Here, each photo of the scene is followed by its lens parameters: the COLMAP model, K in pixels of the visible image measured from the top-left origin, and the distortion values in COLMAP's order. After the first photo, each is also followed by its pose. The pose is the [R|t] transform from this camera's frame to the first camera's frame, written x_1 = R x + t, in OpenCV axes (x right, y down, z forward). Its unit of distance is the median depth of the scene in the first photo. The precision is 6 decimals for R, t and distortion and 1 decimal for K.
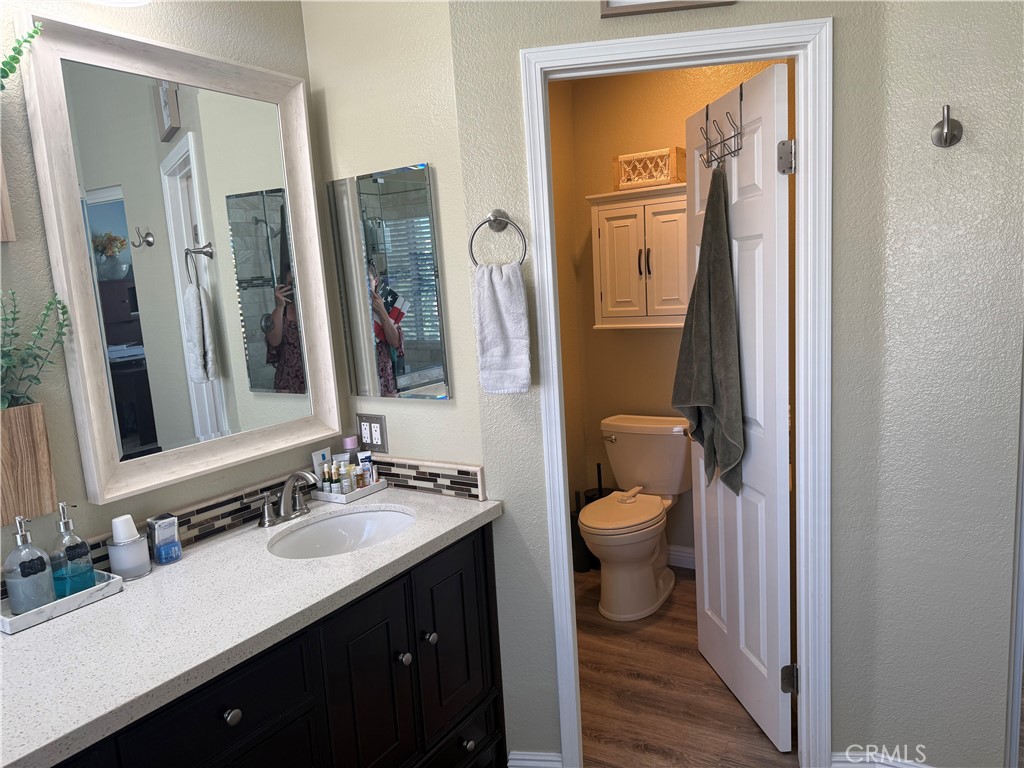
lens RADIAL K [[741.2, 0, 516.0], [0, 741.2, 380.6], [0, 0, 1]] dist [0.067050, -0.069731]
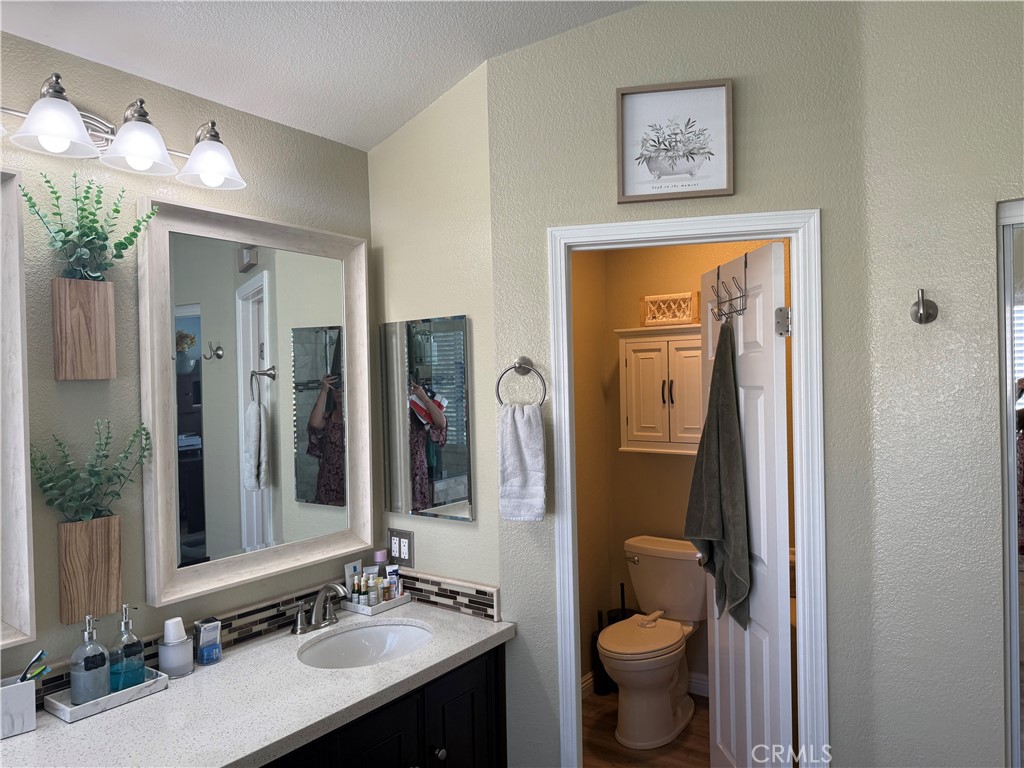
lens RADIAL K [[741.2, 0, 515.5], [0, 741.2, 378.0], [0, 0, 1]] dist [0.067050, -0.069731]
pose [[0.997006, 0.042754, -0.064425, 0.035859], [-0.051021, 0.989842, -0.132698, -0.043742], [0.058098, 0.135588, 0.989060, -0.110083]]
